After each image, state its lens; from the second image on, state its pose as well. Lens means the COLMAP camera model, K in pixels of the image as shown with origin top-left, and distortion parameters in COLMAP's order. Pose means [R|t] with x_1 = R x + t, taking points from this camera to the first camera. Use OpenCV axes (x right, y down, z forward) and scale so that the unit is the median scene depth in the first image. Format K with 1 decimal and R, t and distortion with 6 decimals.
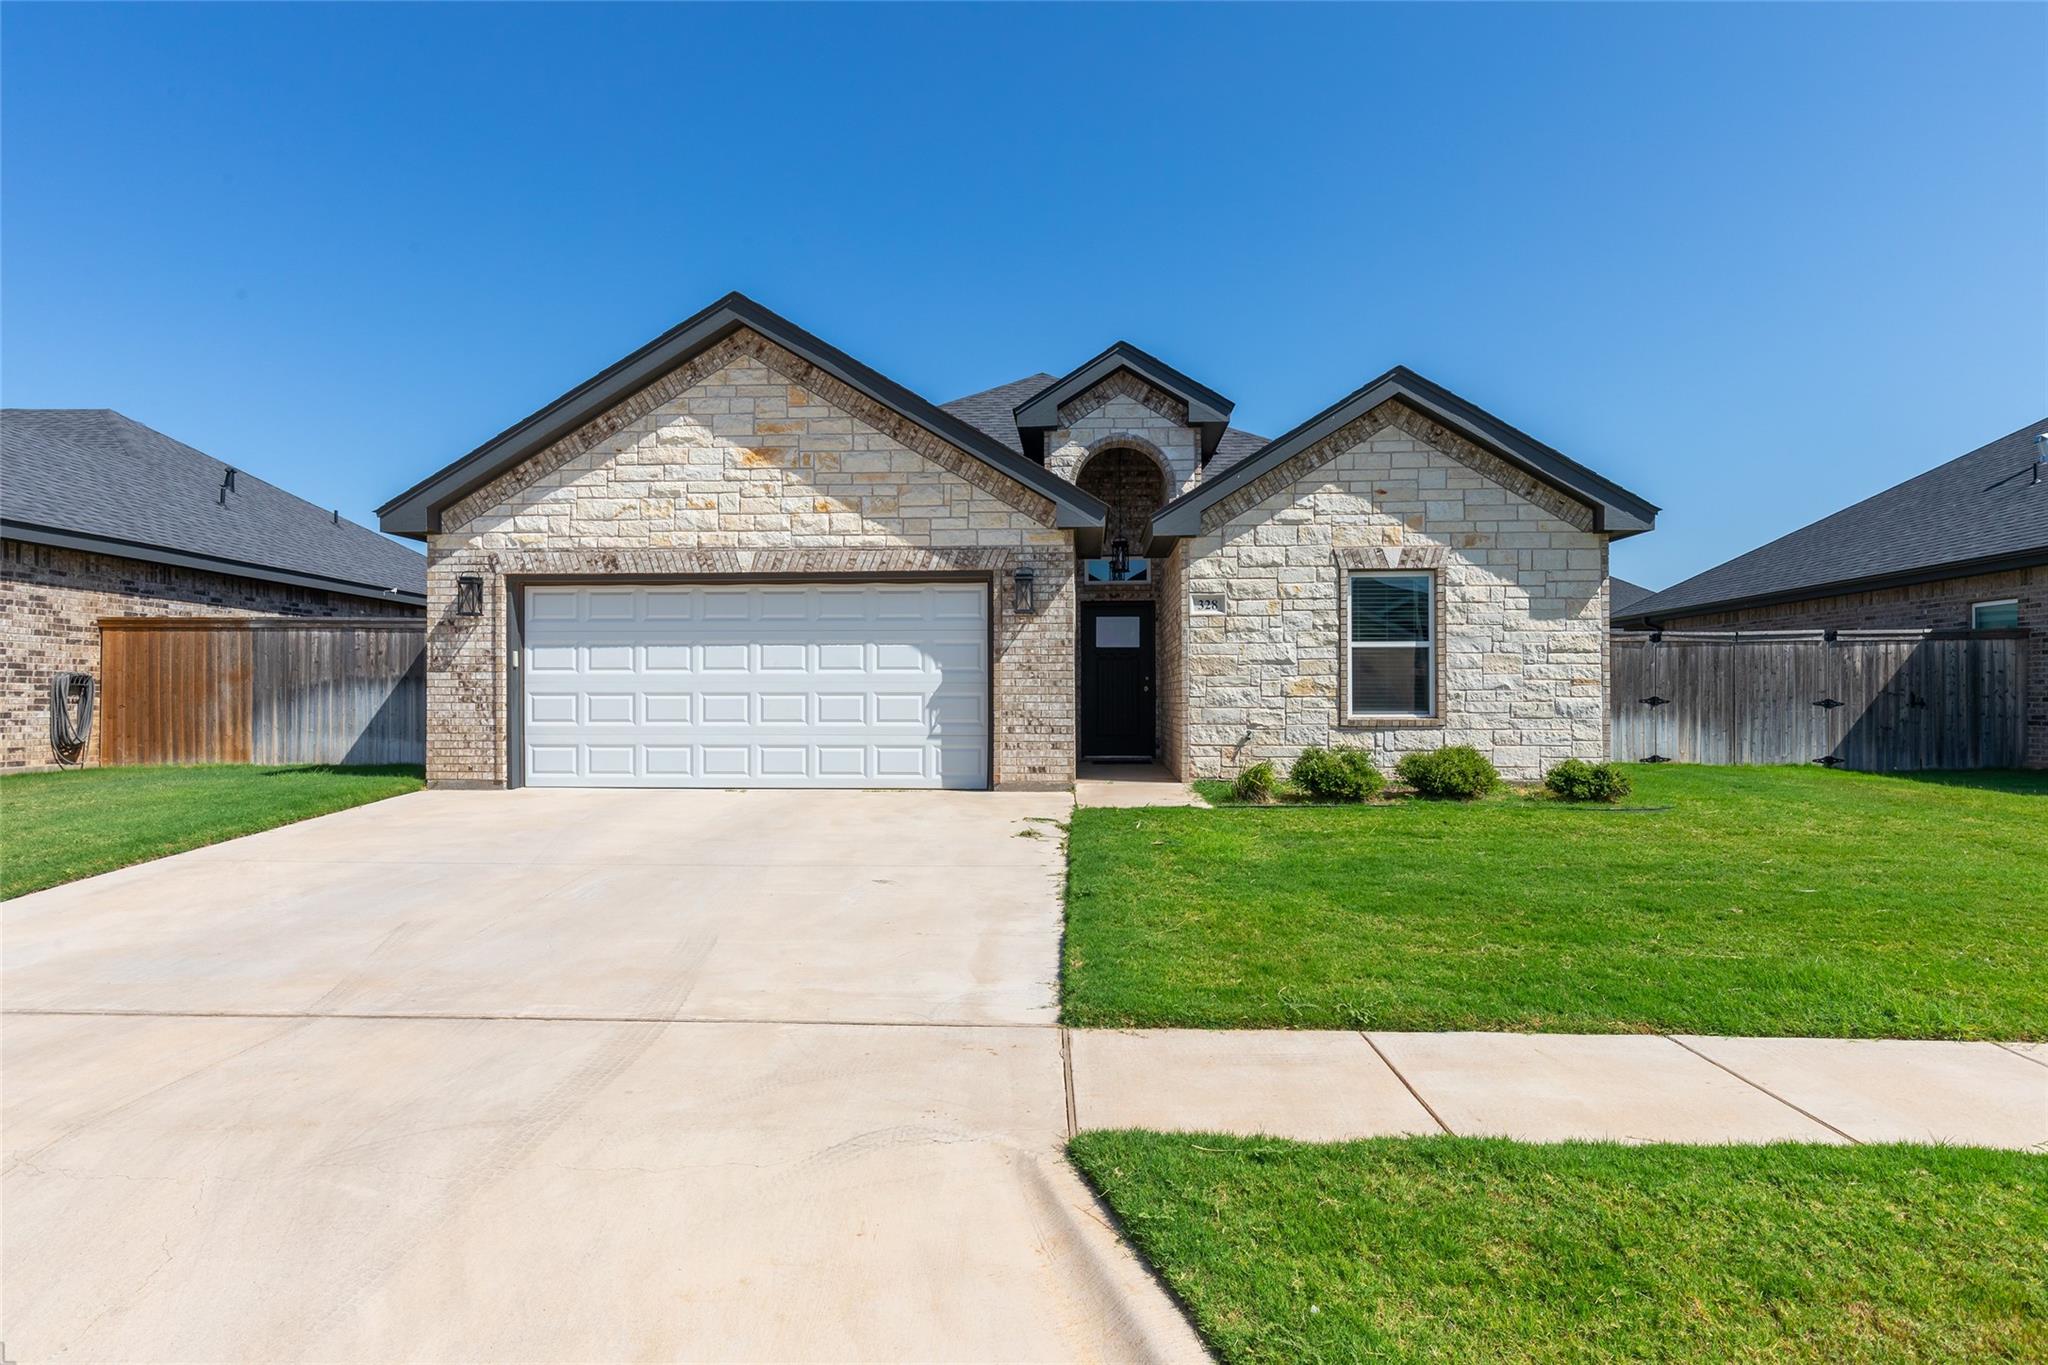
lens RADIAL K [[1187.9, 0, 1024.0], [0, 1187.9, 682.5], [0, 0, 1]] dist [0.000522, 0.000008]
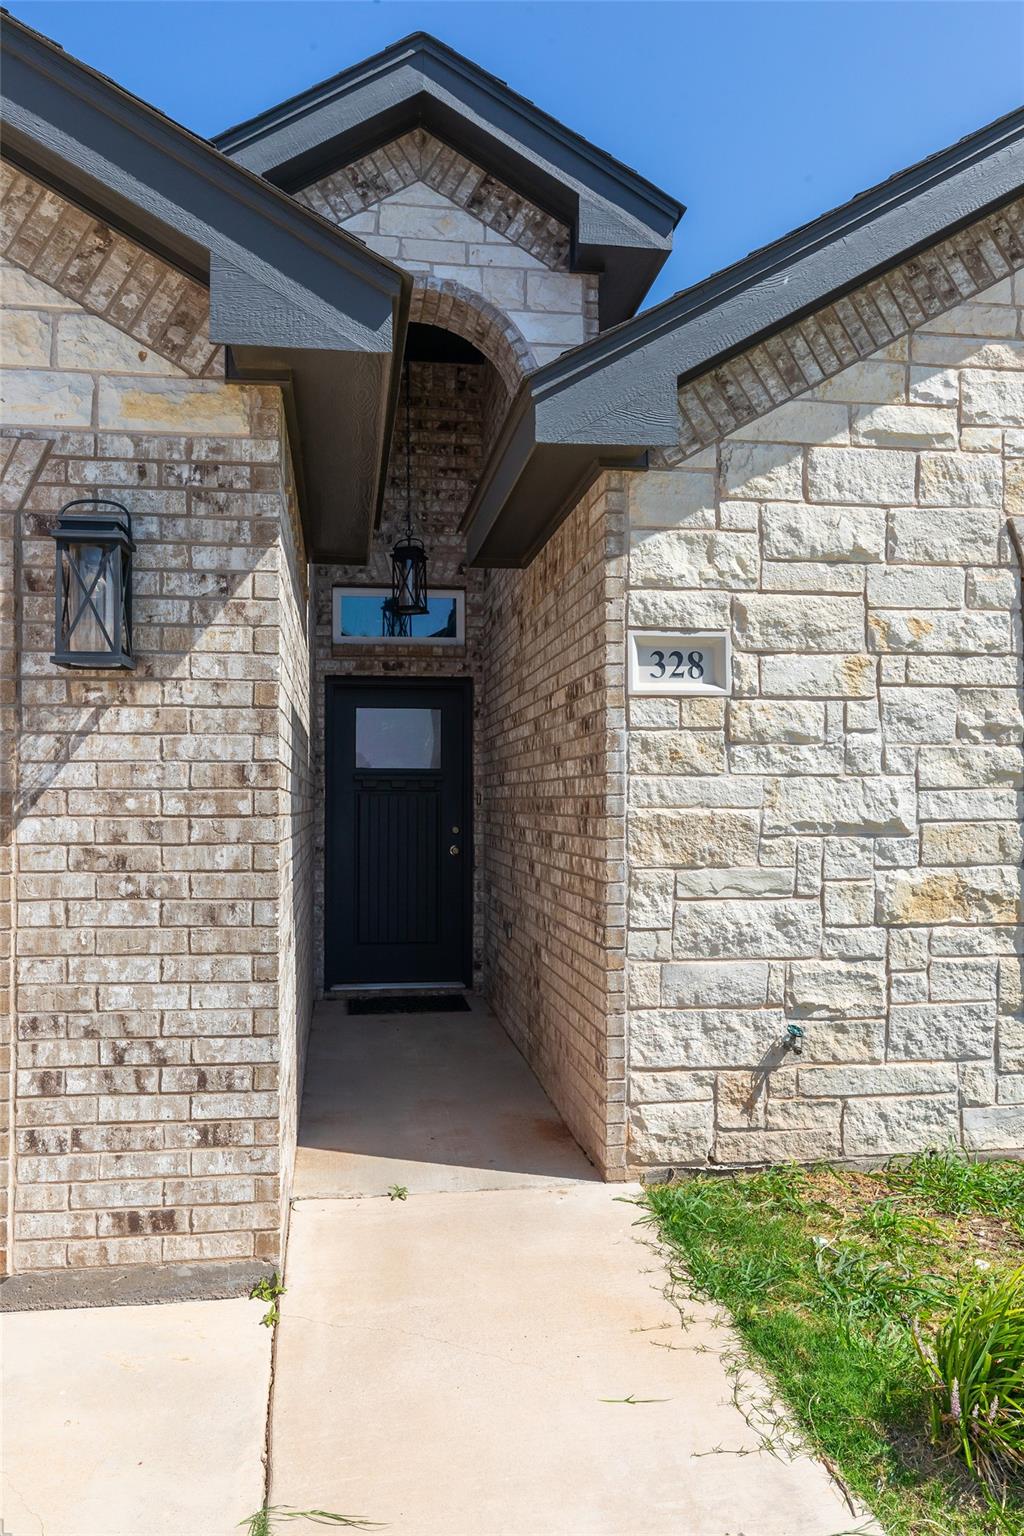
lens RADIAL K [[1072.0, 0, 487.0], [0, 1072.0, 790.5], [0, 0, 1]] dist [0.006569, 0.000696]
pose [[0.983188, 0.004384, 0.182543, 0.042043], [-0.005599, 0.999965, 0.006141, -0.030073], [-0.182510, -0.007060, 0.983179, 0.701897]]
